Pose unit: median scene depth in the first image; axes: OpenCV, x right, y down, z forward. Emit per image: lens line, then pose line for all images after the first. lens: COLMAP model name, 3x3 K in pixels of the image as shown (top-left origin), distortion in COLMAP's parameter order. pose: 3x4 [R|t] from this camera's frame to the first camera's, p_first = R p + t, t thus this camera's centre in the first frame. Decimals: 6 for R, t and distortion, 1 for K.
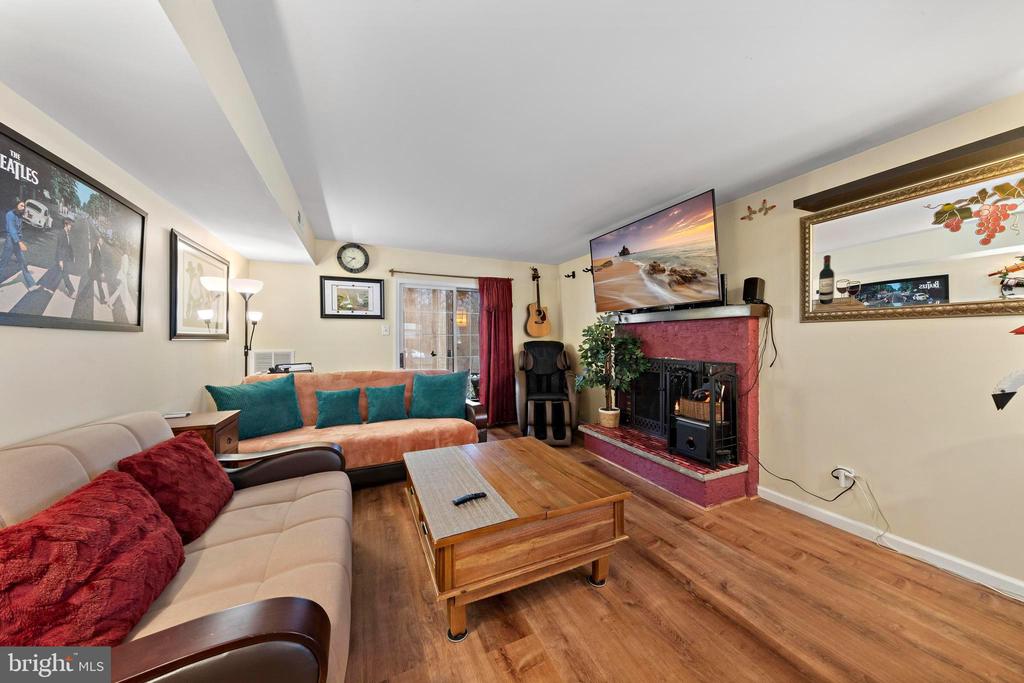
lens RADIAL K [[335.4, 0, 512.0], [0, 335.4, 341.5], [0, 0, 1]] dist [-0.001215, -0.000118]
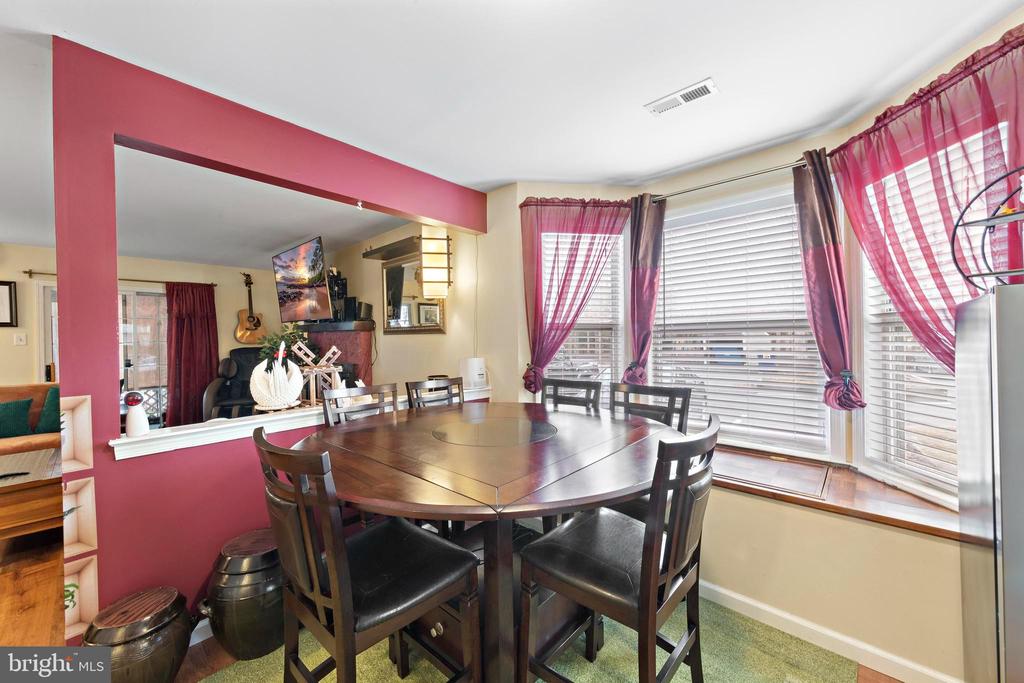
lens RADIAL K [[390.1, 0, 512.0], [0, 390.1, 341.5], [0, 0, 1]] dist [0.002585, 0.000148]
pose [[0.921289, -0.013513, 0.388644, 0.491449], [0.014160, 0.999899, 0.001199, -0.014558], [-0.388621, 0.004399, 0.921387, -0.530068]]
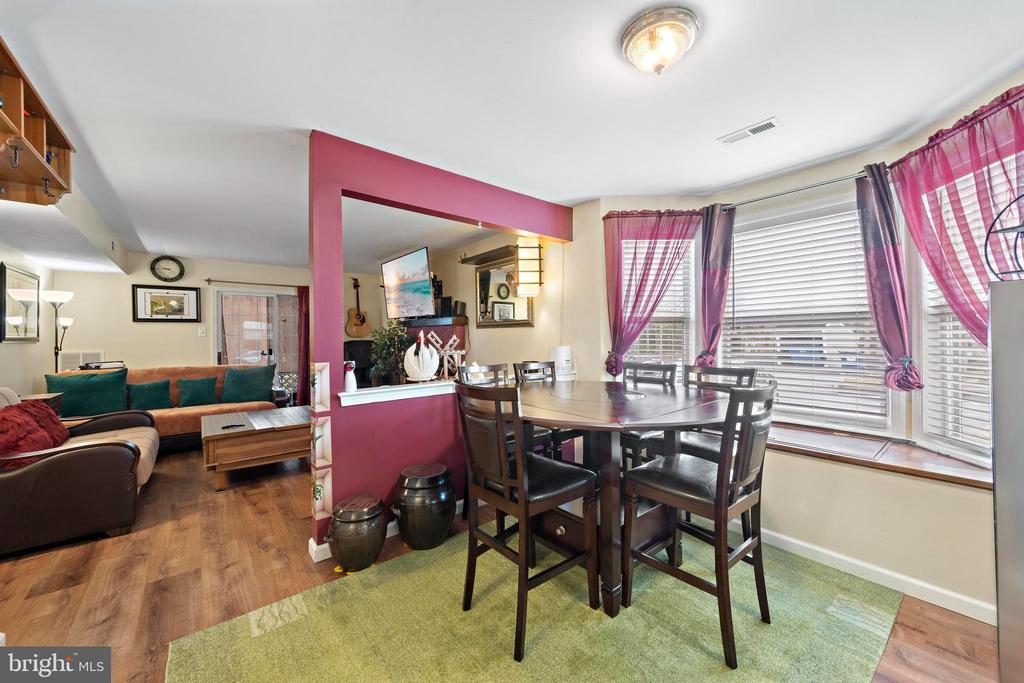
lens RADIAL K [[388.8, 0, 511.2], [0, 388.8, 339.4], [0, 0, 1]] dist [0.003822, -0.000209]
pose [[0.967680, -0.008149, 0.252051, 0.366078], [0.008969, 0.999958, -0.002102, 0.003304], [-0.252023, 0.004294, 0.967712, -0.656123]]
